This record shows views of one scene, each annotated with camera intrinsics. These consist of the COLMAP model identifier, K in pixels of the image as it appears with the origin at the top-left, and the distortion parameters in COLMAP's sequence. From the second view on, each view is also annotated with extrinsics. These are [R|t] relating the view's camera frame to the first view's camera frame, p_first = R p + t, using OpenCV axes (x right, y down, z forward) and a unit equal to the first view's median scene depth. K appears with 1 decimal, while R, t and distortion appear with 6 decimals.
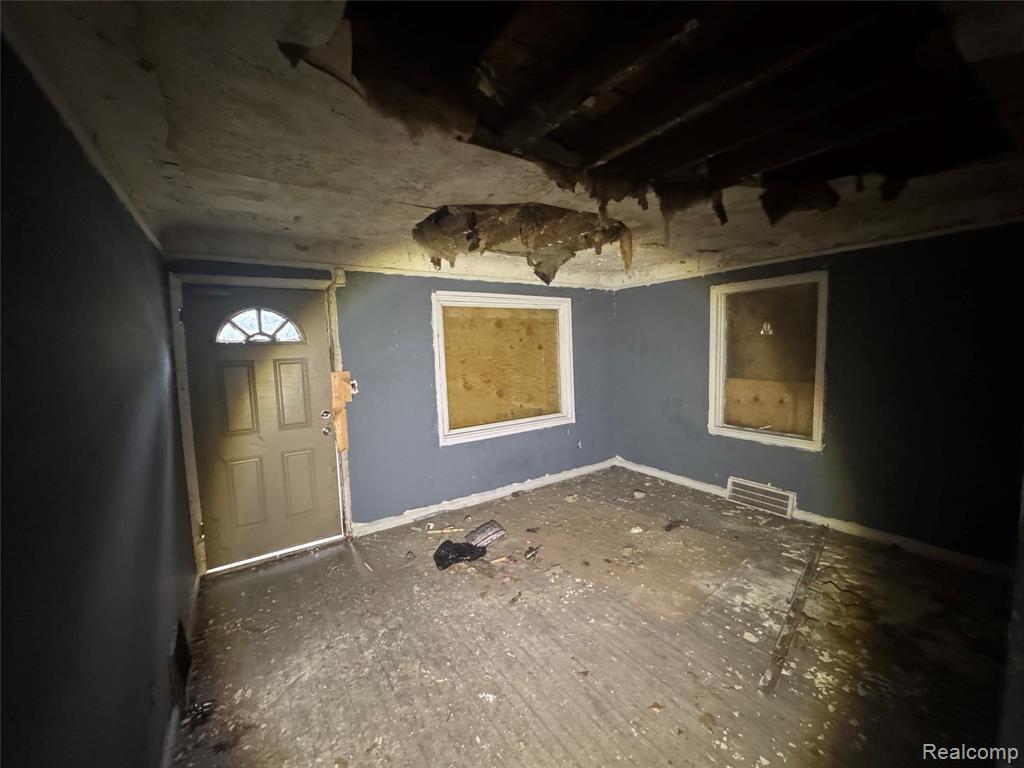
lens RADIAL K [[407.5, 0, 512.6], [0, 407.5, 382.8], [0, 0, 1]] dist [-0.003672, 0.000185]
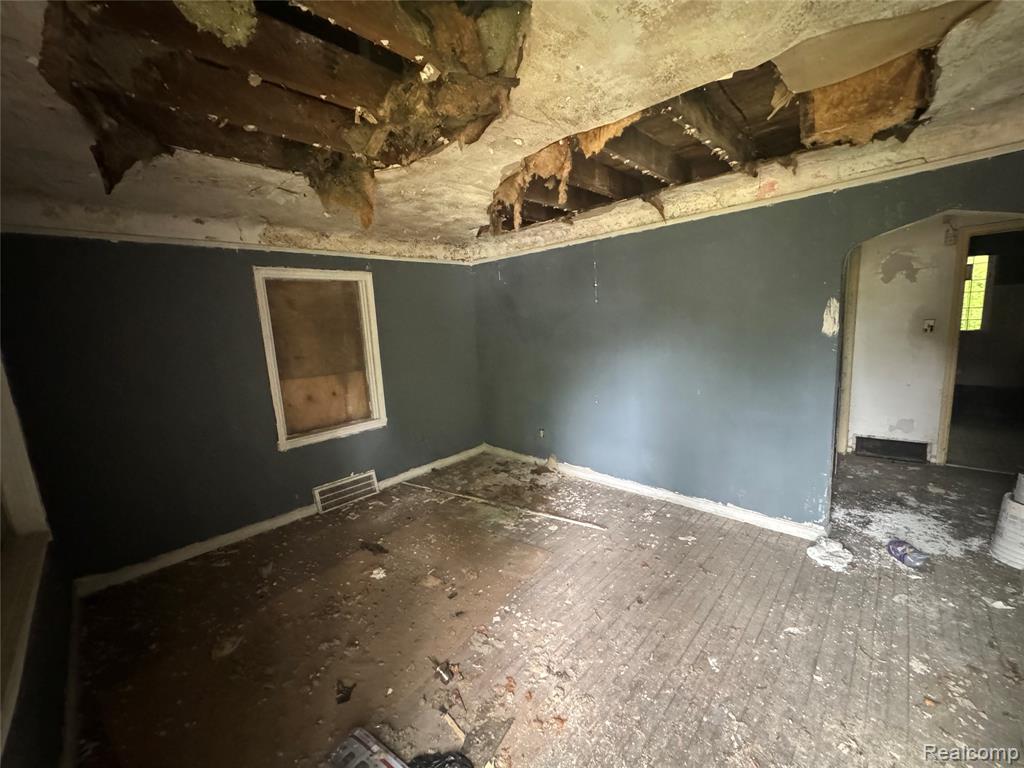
lens RADIAL K [[407.5, 0, 512.8], [0, 407.5, 383.5], [0, 0, 1]] dist [-0.003672, 0.000185]
pose [[-0.207277, -0.108919, 0.972200, -0.573272], [0.151153, 0.978283, 0.141827, -0.078350], [-0.966535, 0.176348, -0.186312, 1.035274]]
